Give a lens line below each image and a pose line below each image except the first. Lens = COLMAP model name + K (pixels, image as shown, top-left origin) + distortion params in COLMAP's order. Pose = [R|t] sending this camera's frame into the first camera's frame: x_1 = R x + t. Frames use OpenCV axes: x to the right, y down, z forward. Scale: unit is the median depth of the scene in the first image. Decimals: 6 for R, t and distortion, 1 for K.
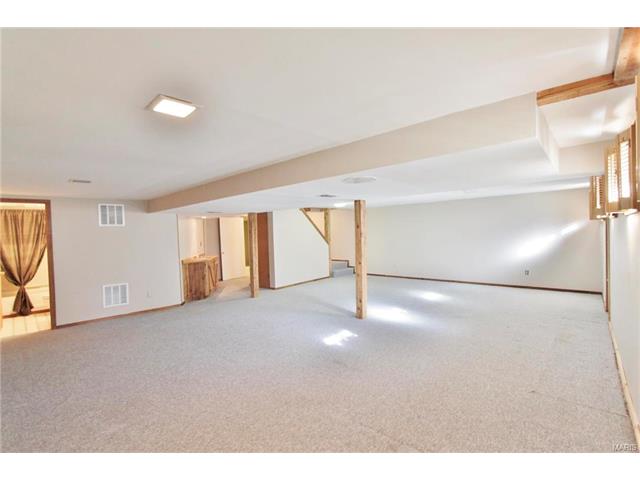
lens RADIAL K [[296.9, 0, 320.0], [0, 296.9, 240.0], [0, 0, 1]] dist [-0.018917, 0.002075]
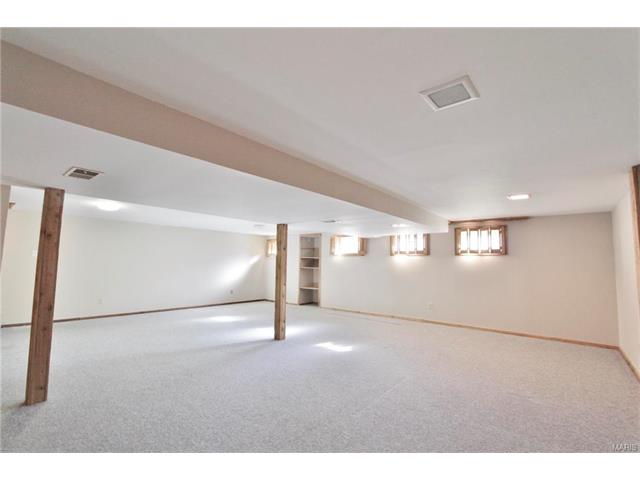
lens RADIAL K [[294.2, 0, 320.0], [0, 294.2, 240.0], [0, 0, 1]] dist [-0.019990, 0.003949]
pose [[-0.031760, 0.106753, 0.993778, -0.894483], [0.009484, 0.994267, -0.106502, 0.031767], [-0.999451, 0.006043, -0.032590, 0.886295]]
